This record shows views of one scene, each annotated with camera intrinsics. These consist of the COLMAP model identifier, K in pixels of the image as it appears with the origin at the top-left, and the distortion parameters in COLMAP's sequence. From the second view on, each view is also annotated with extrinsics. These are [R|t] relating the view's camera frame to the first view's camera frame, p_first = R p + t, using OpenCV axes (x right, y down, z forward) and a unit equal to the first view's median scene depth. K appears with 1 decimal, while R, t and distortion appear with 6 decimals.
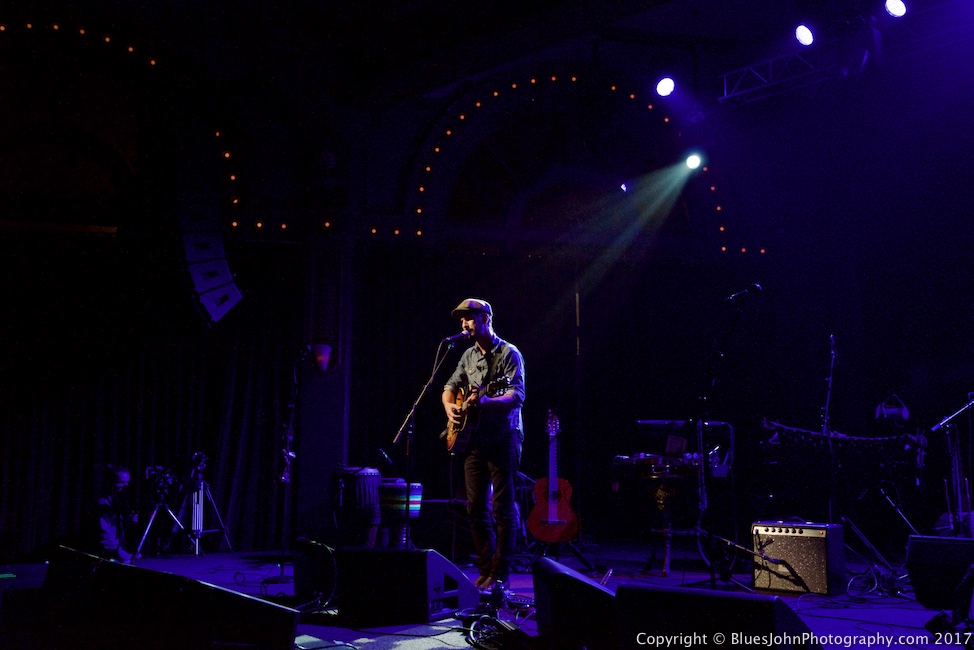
lens RADIAL K [[965.4, 0, 484.6], [0, 965.4, 327.0], [0, 0, 1]] dist [0.048299, 0.000000]
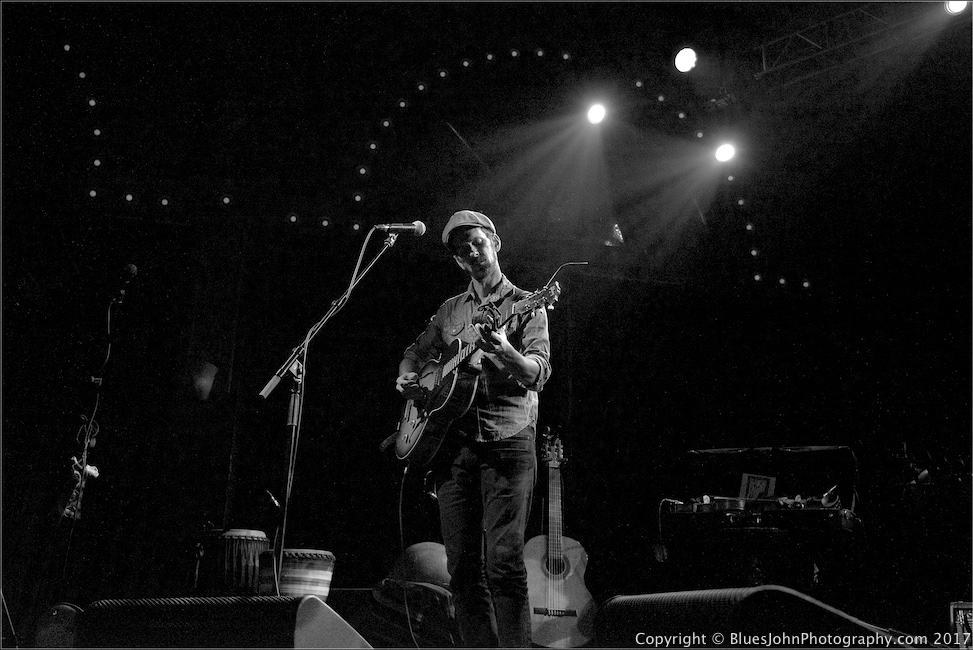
lens RADIAL K [[964.4, 0, 489.0], [0, 964.4, 321.4], [0, 0, 1]] dist [0.048299, 0.000000]
pose [[0.997918, 0.035443, 0.053876, -0.005937], [-0.026442, 0.986853, -0.159443, 0.117609], [-0.058819, 0.157687, 0.985736, 0.385907]]
